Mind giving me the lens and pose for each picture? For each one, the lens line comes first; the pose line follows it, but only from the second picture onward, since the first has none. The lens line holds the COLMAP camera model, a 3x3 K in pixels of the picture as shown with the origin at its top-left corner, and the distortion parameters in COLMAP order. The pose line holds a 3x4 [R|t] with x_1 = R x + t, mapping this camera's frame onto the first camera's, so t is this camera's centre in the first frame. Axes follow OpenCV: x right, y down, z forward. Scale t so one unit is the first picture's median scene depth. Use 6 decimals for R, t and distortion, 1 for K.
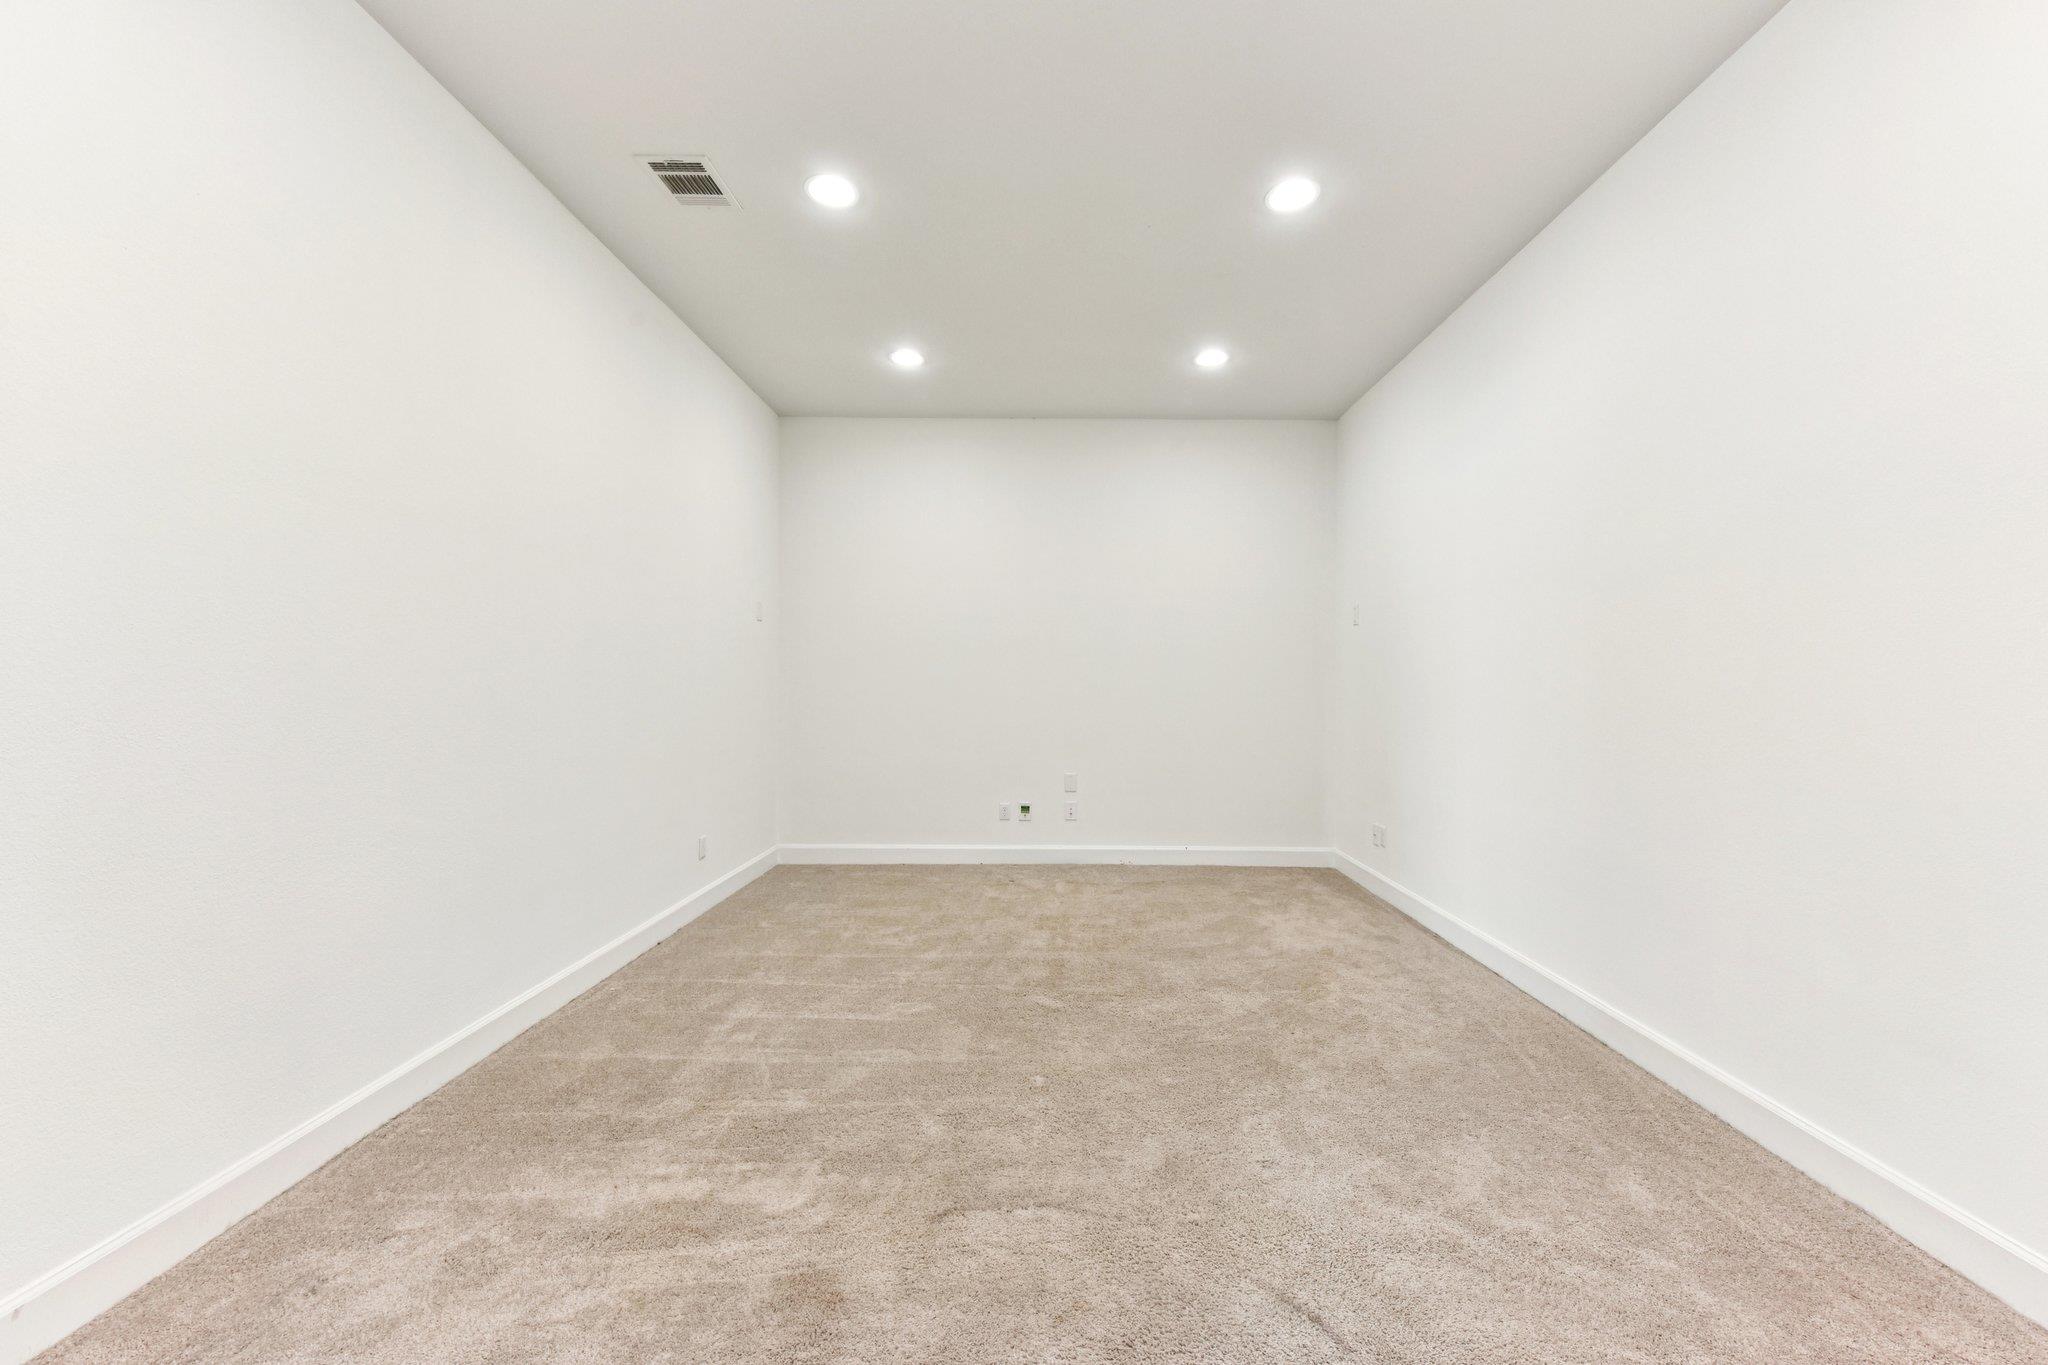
lens RADIAL K [[805.4, 0, 1040.4], [0, 805.4, 682.9], [0, 0, 1]] dist [0.028083, -0.000310]
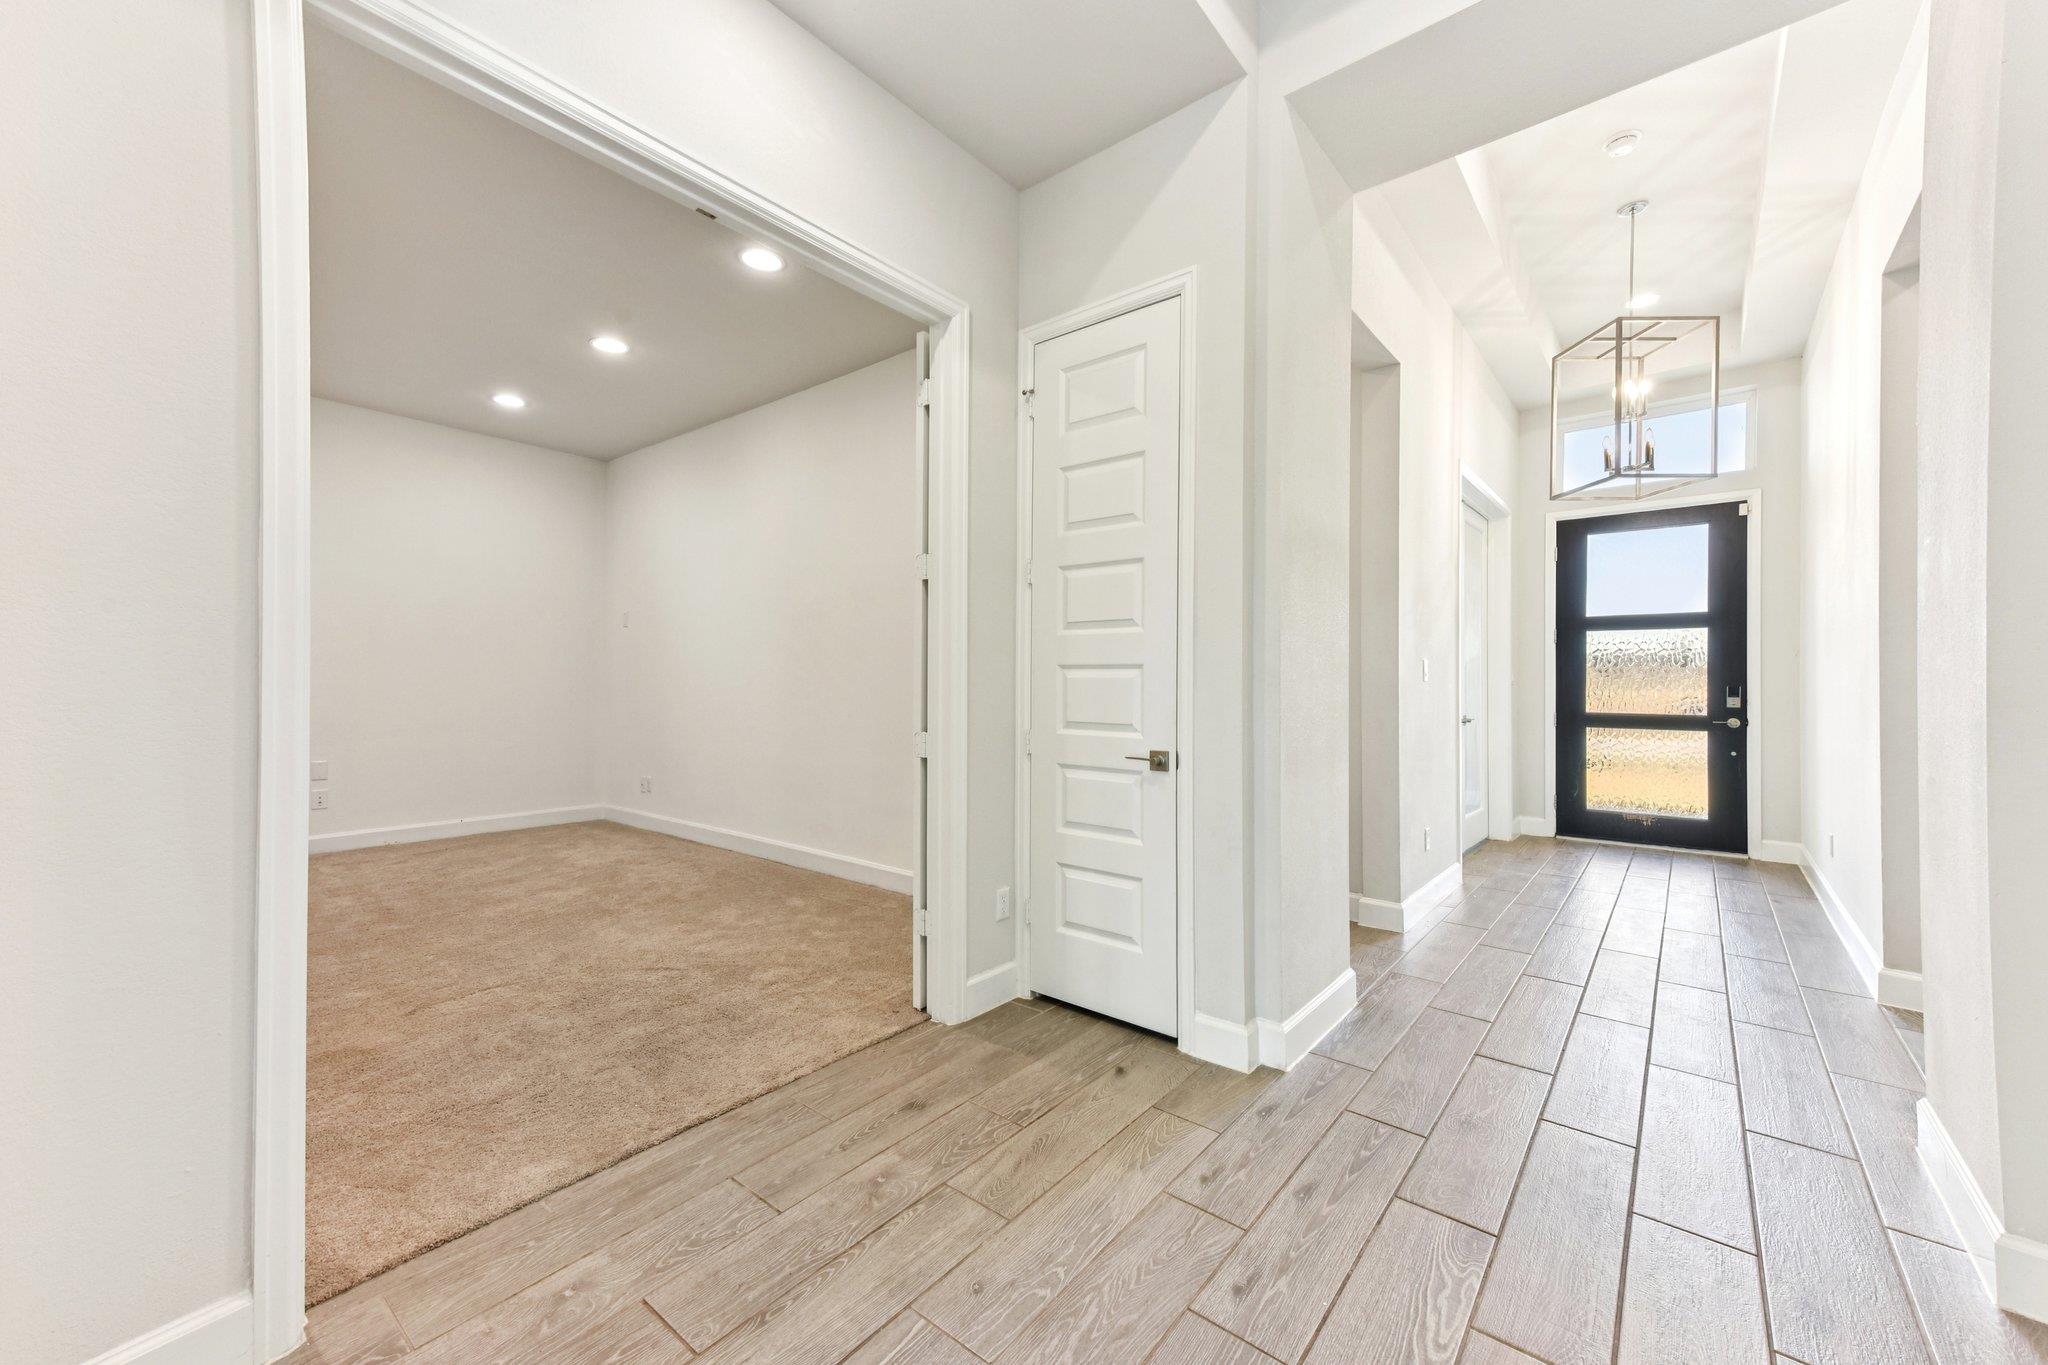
lens RADIAL K [[805.4, 0, 1037.8], [0, 805.4, 681.3], [0, 0, 1]] dist [0.028083, -0.000310]
pose [[0.617961, -0.001409, 0.786208, -0.555928], [-0.004122, 0.999979, 0.005033, 0.017016], [-0.786198, -0.006351, 0.617942, -0.802918]]
